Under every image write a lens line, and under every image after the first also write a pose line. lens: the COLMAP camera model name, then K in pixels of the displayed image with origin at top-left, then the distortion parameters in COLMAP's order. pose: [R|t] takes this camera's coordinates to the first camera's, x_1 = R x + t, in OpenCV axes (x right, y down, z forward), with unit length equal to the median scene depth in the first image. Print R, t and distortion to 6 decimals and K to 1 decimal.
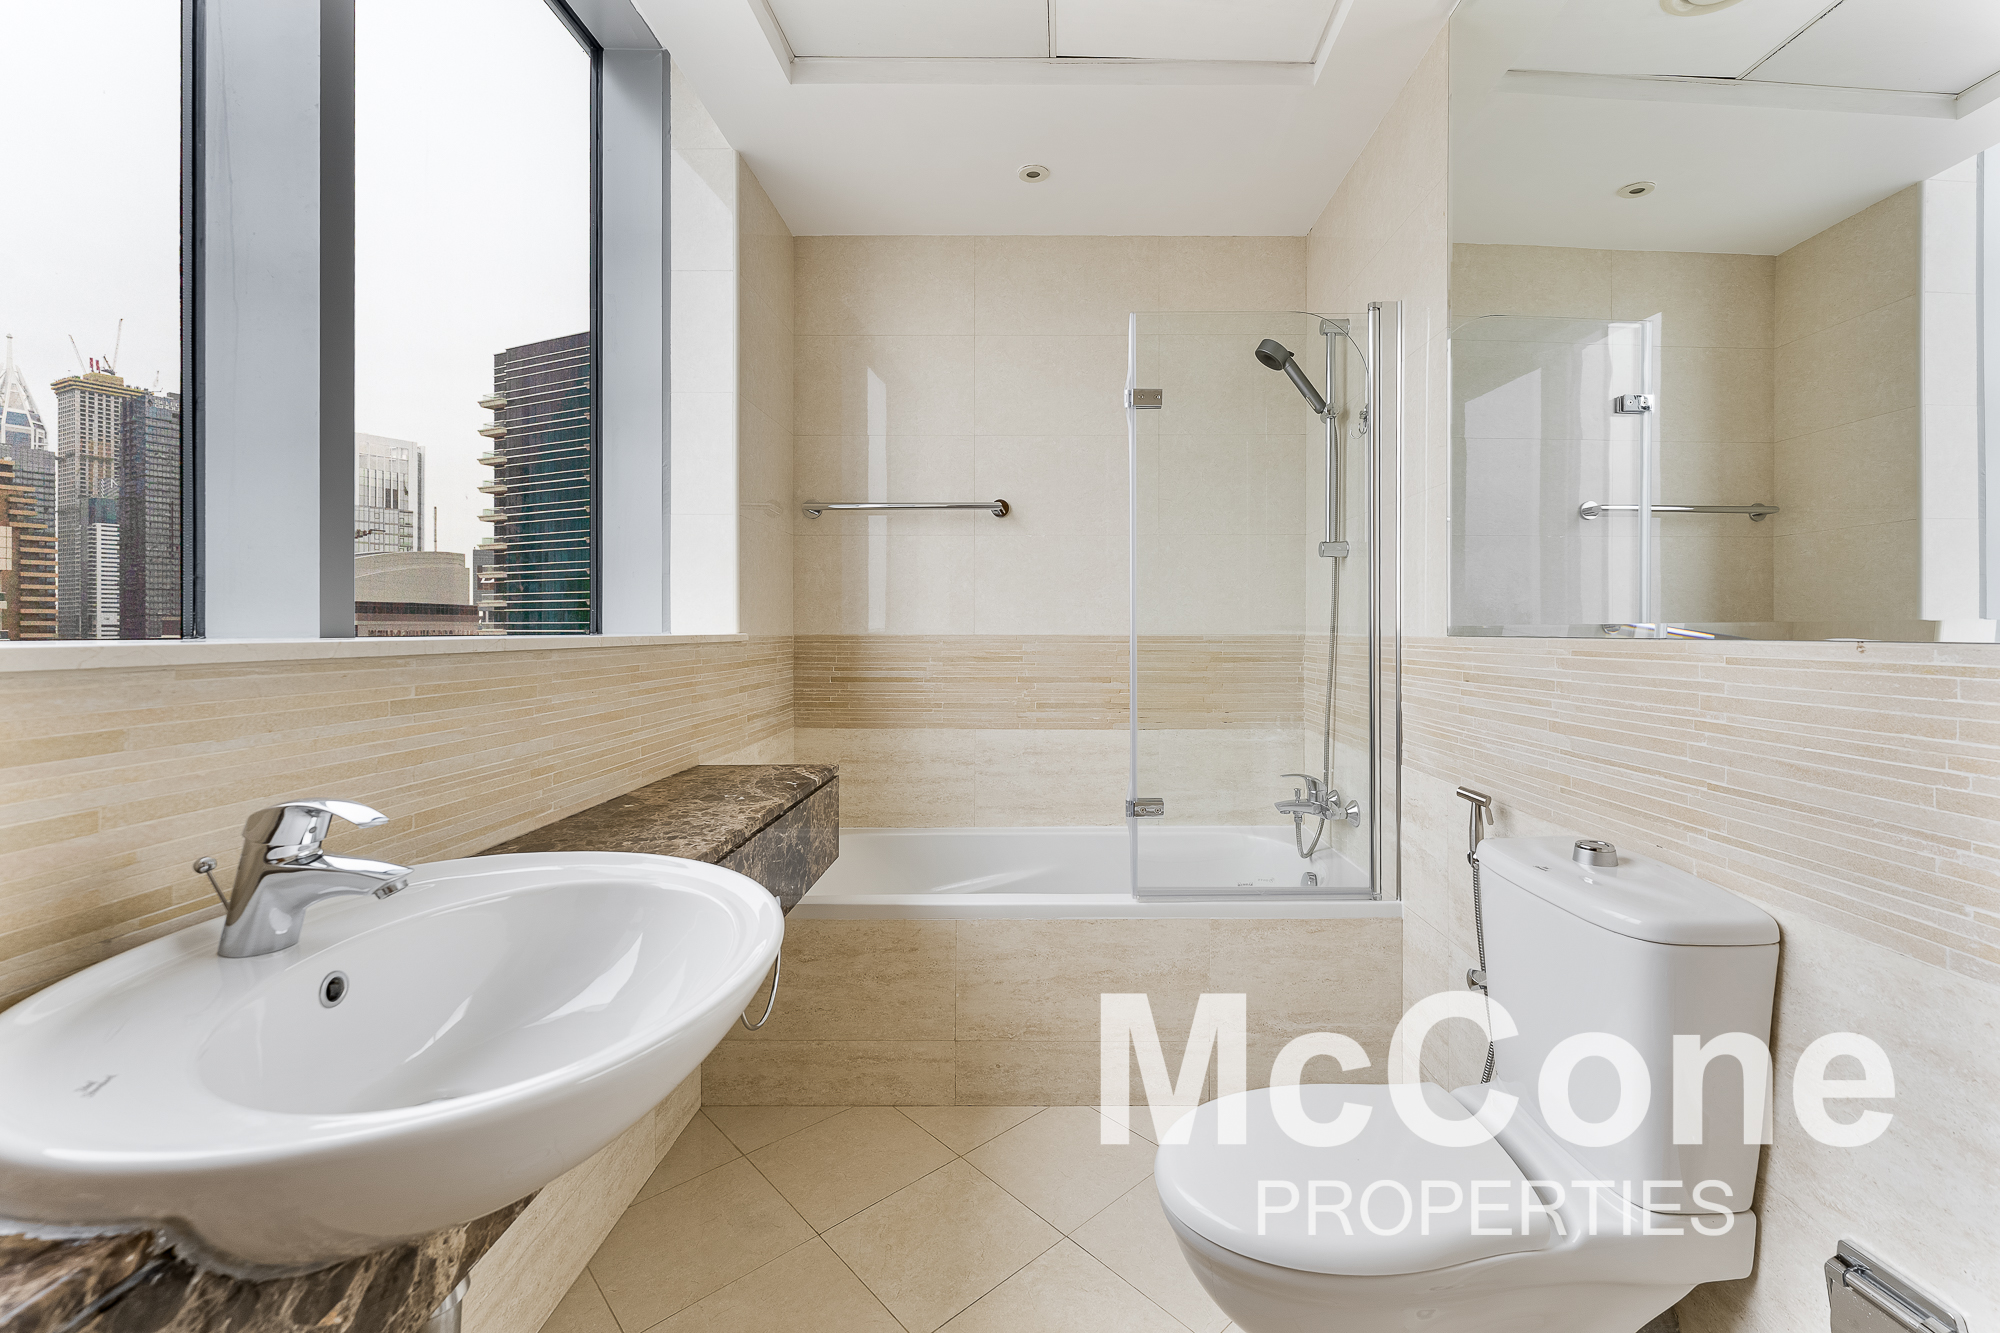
lens RADIAL K [[809.0, 0, 1002.2], [0, 809.0, 646.9], [0, 0, 1]] dist [-0.000138, 0.000018]
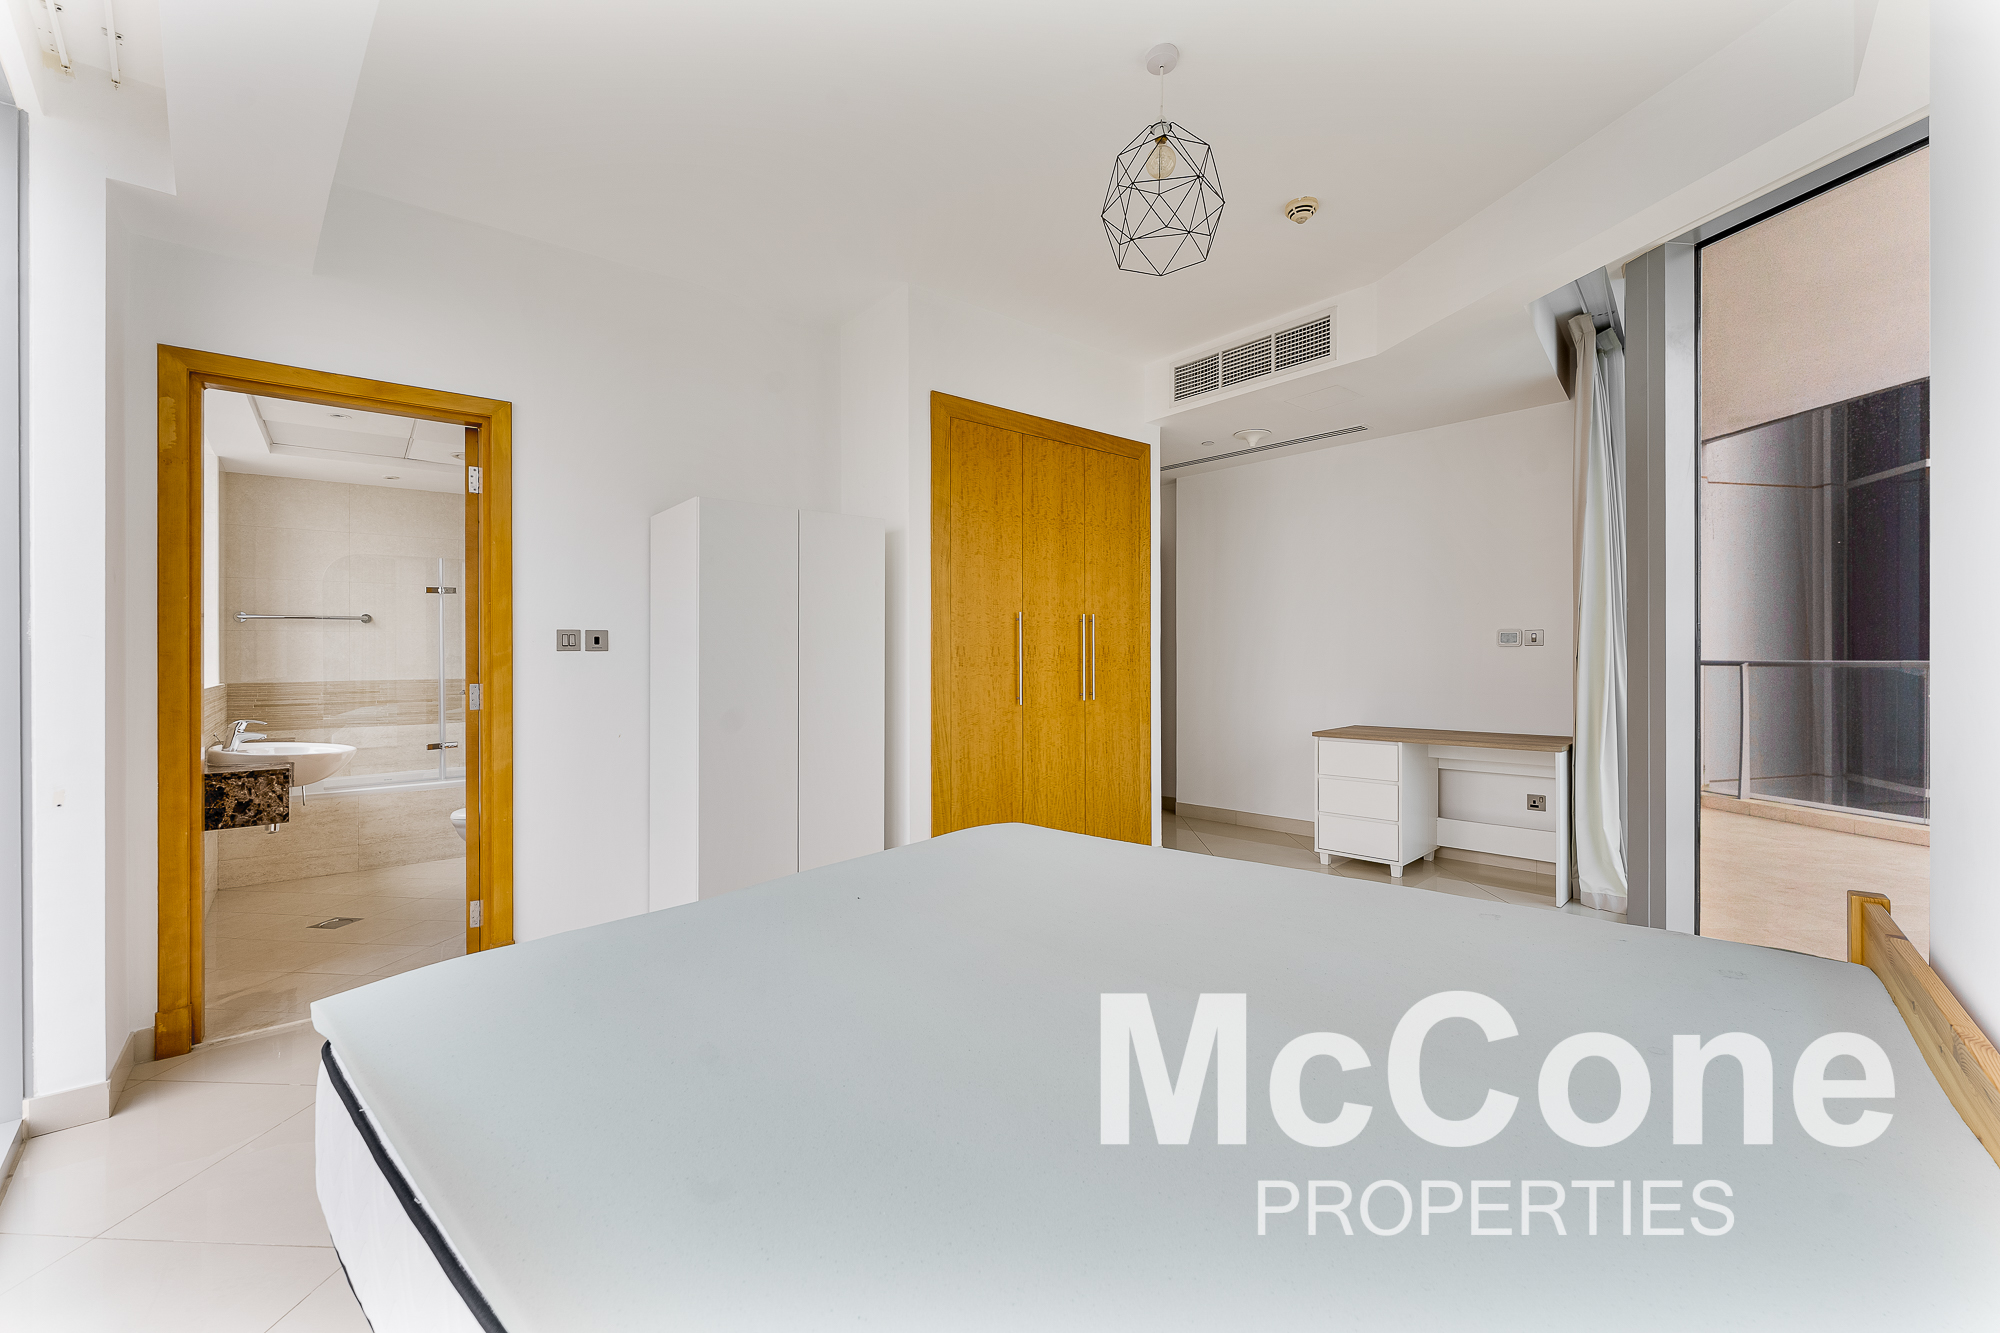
lens RADIAL K [[809.0, 0, 1002.2], [0, 809.0, 646.9], [0, 0, 1]] dist [-0.000138, 0.000018]
pose [[0.721370, 0.000857, 0.692550, -0.268924], [0.026511, 0.999232, -0.028851, 0.002590], [-0.692043, 0.039173, 0.720793, -1.661360]]
